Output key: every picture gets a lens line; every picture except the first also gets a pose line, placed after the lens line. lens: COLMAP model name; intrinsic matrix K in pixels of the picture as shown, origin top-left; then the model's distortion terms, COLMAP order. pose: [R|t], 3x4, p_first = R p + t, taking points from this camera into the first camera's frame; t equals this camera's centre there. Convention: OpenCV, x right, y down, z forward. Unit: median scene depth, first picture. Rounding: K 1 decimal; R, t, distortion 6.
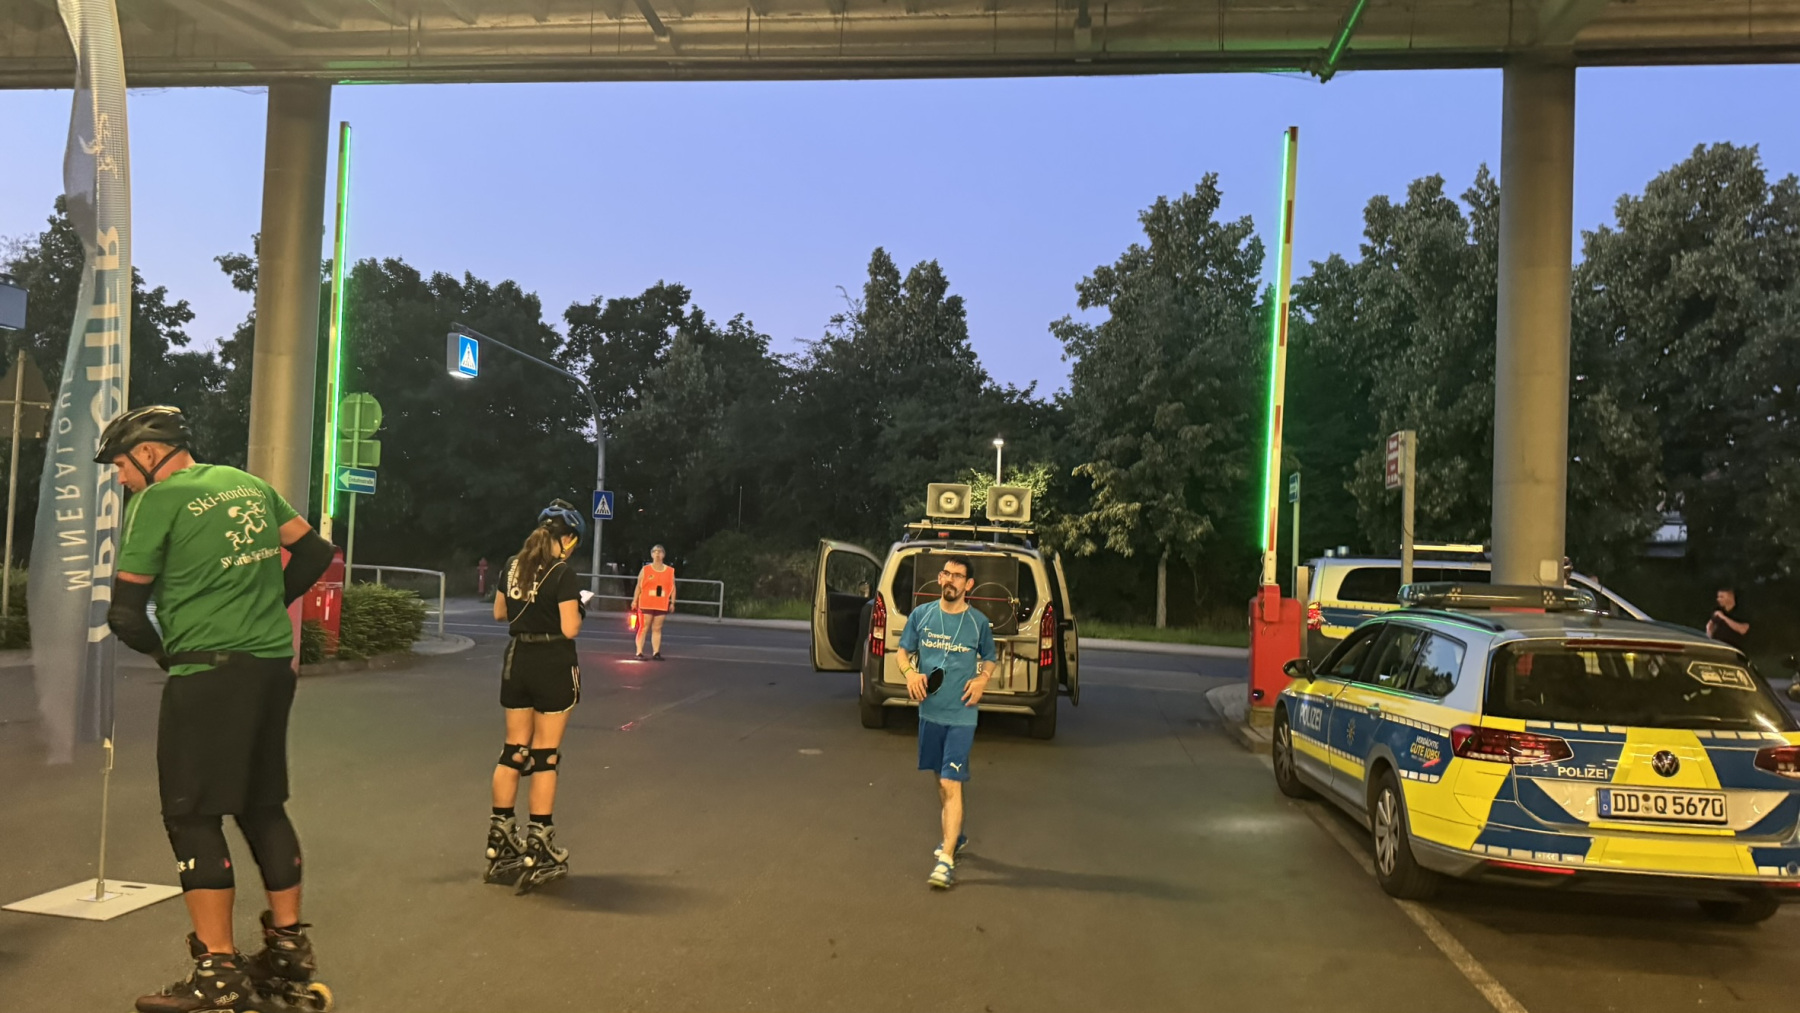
lens RADIAL K [[1250.5, 0, 896.6], [0, 1250.5, 511.4], [0, 0, 1]] dist [0.073217, -0.098638]
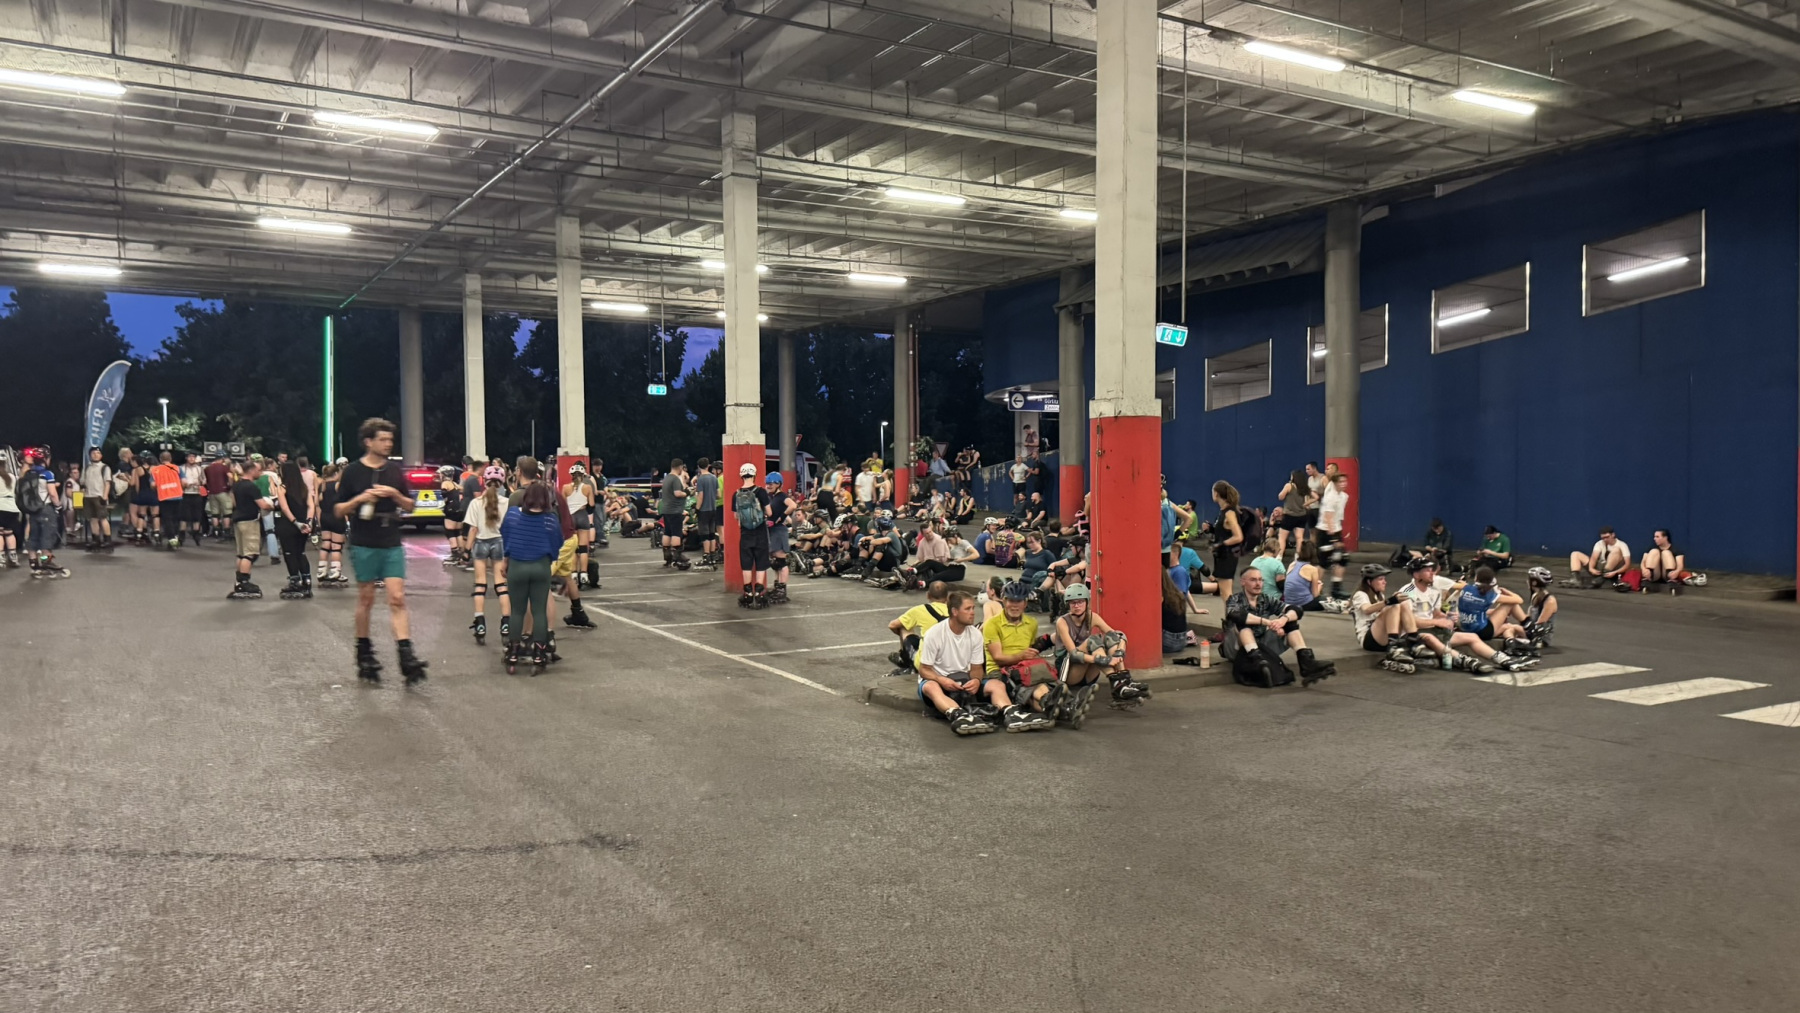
lens RADIAL K [[1293.5, 0, 899.8], [0, 1293.5, 514.4], [0, 0, 1]] dist [0.018377, -0.021165]
pose [[0.778097, -0.059199, 0.625348, -0.269068], [0.013139, 0.996865, 0.078021, -0.030580], [-0.628007, -0.052491, 0.776436, -1.033098]]
